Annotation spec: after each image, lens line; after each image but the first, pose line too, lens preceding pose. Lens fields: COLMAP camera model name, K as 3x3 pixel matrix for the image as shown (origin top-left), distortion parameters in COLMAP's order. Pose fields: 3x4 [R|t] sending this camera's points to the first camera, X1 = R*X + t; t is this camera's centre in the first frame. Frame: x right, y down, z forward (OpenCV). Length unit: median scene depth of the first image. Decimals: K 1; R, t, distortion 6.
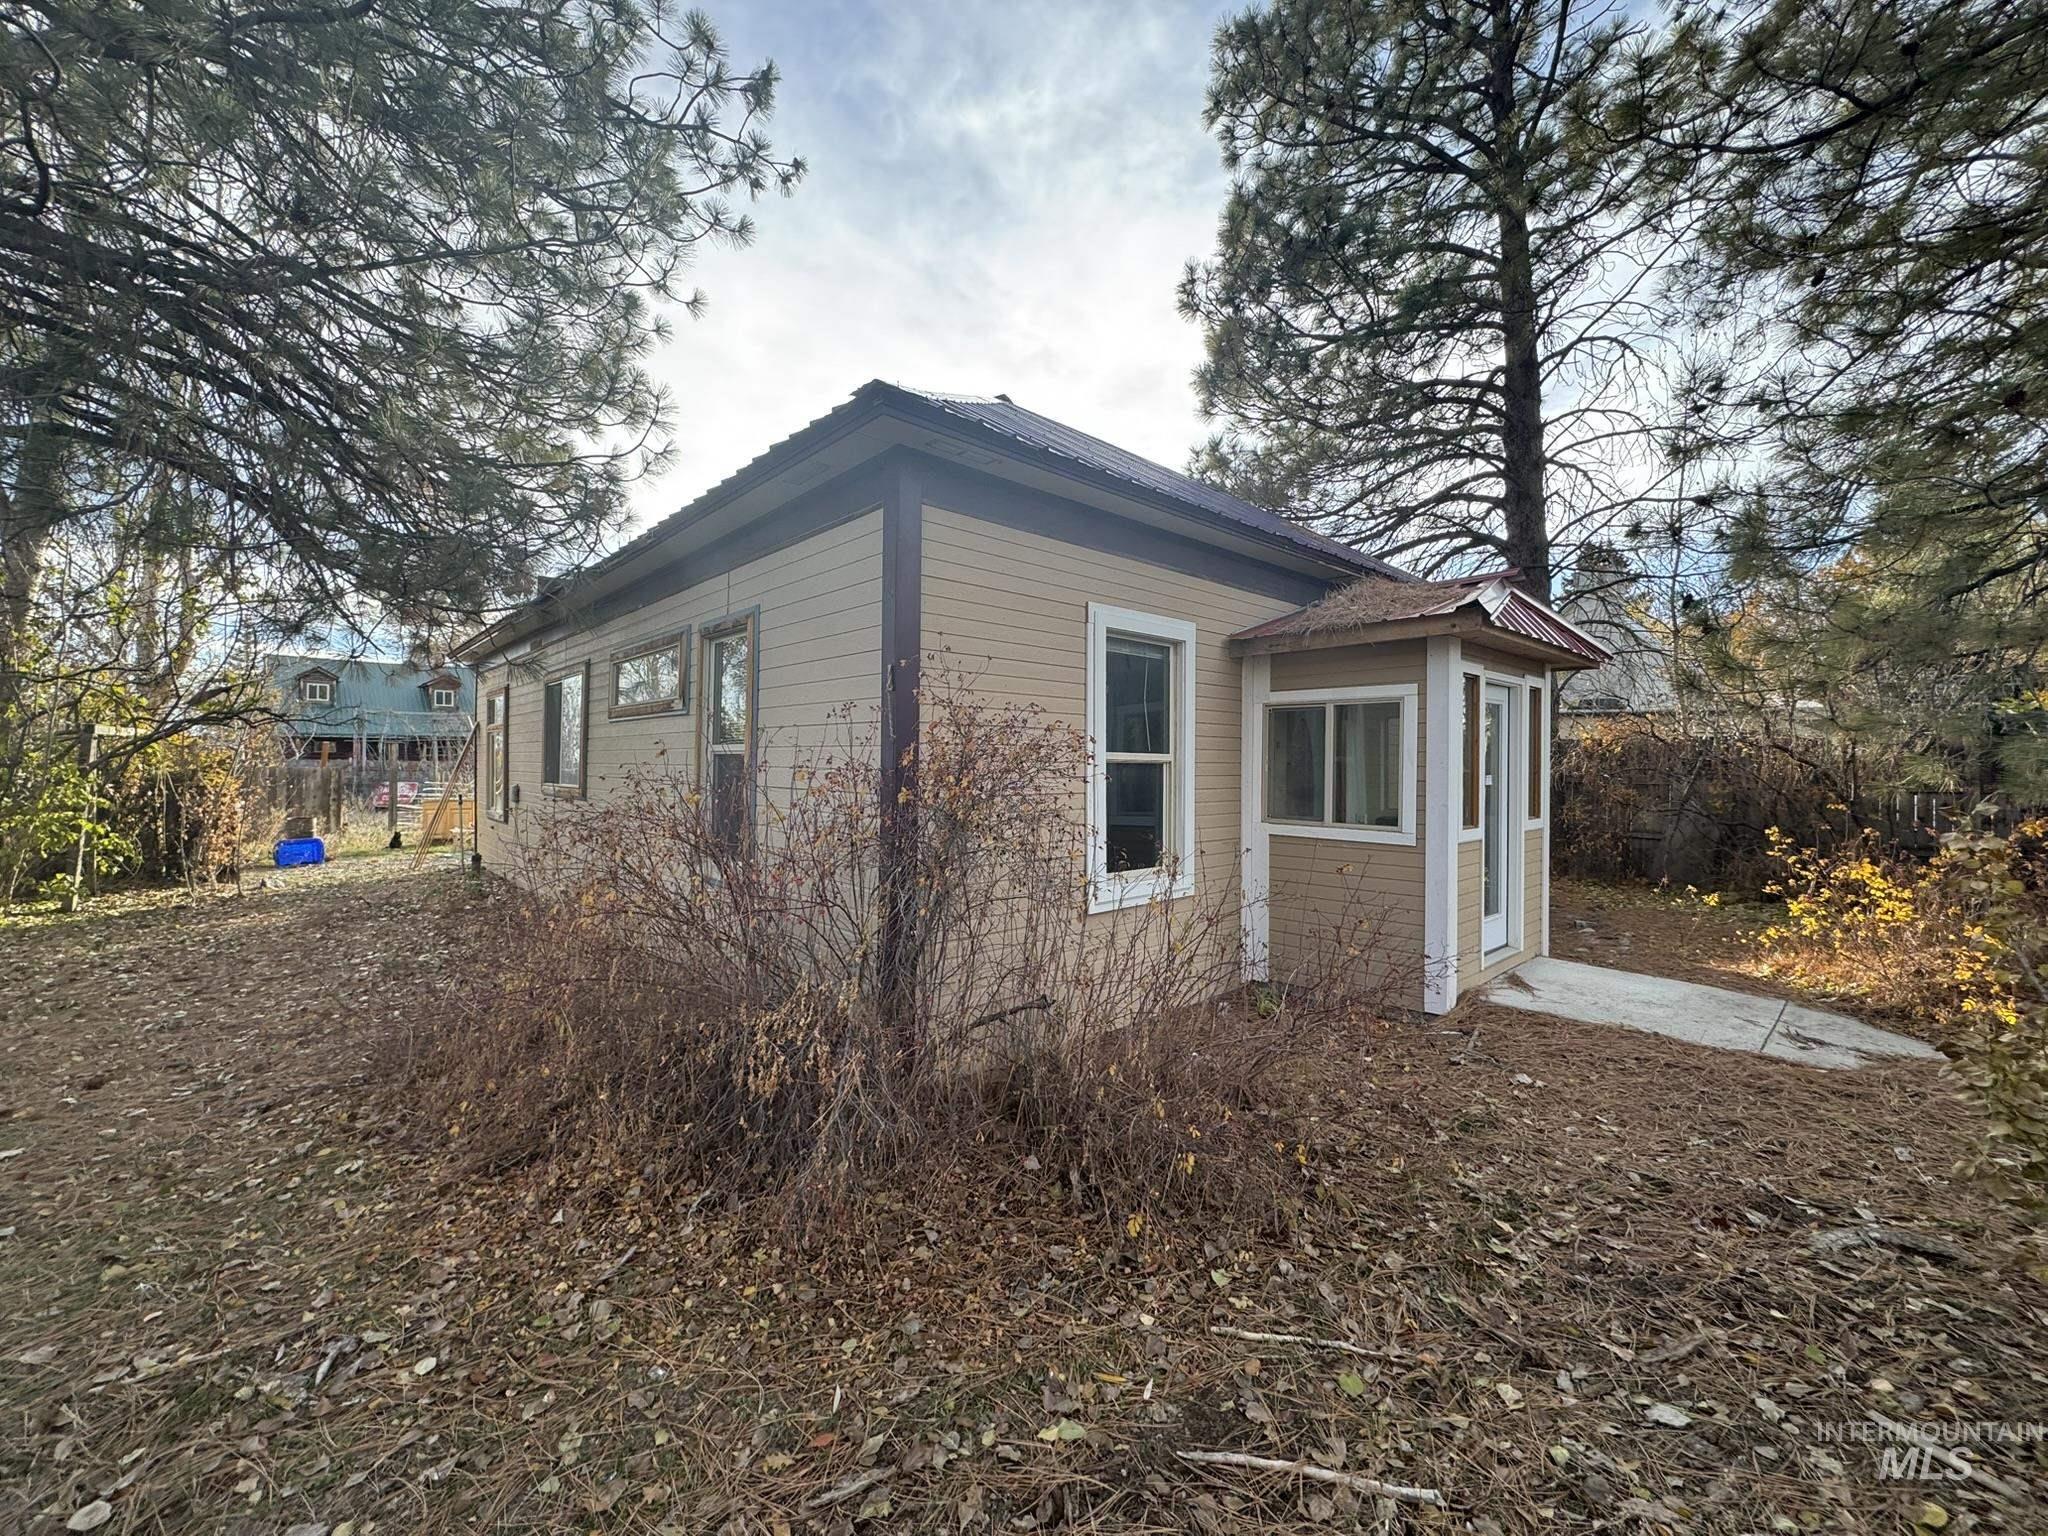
lens RADIAL K [[812.6, 0, 1022.3], [0, 812.6, 760.7], [0, 0, 1]] dist [-0.003454, 0.000501]
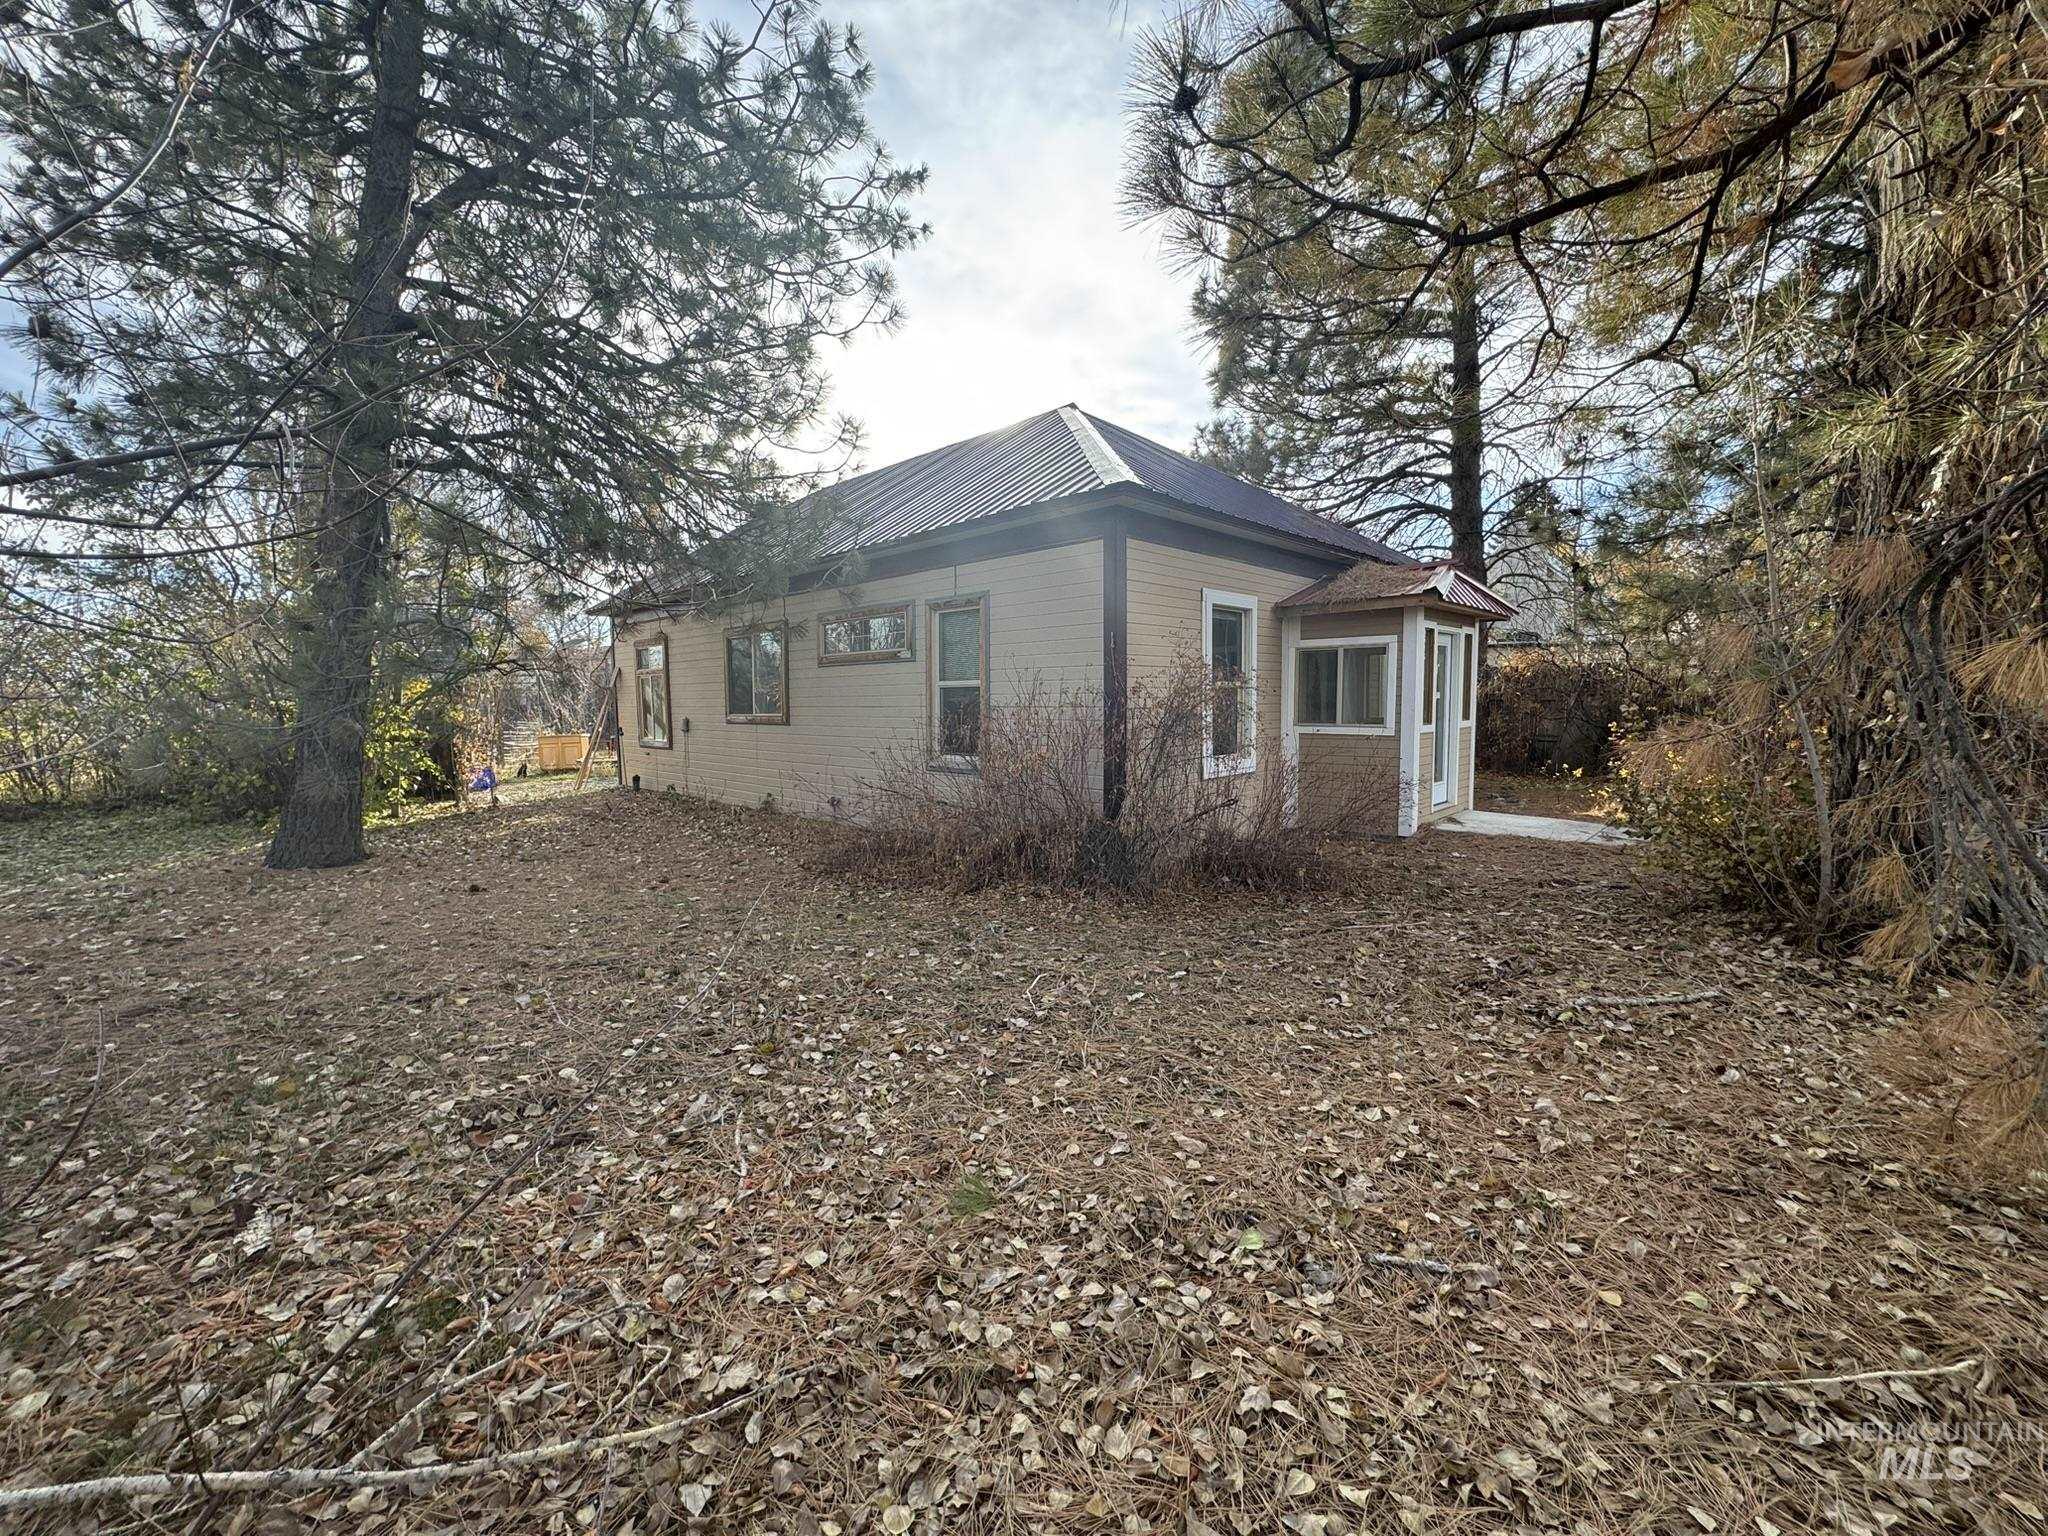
lens RADIAL K [[812.6, 0, 1019.5], [0, 812.6, 761.9], [0, 0, 1]] dist [-0.003454, 0.000501]
pose [[0.998148, -0.023489, 0.056109, -0.309836], [0.018859, 0.996482, 0.081661, 0.008985], [-0.057829, -0.080452, 0.995080, -0.501577]]
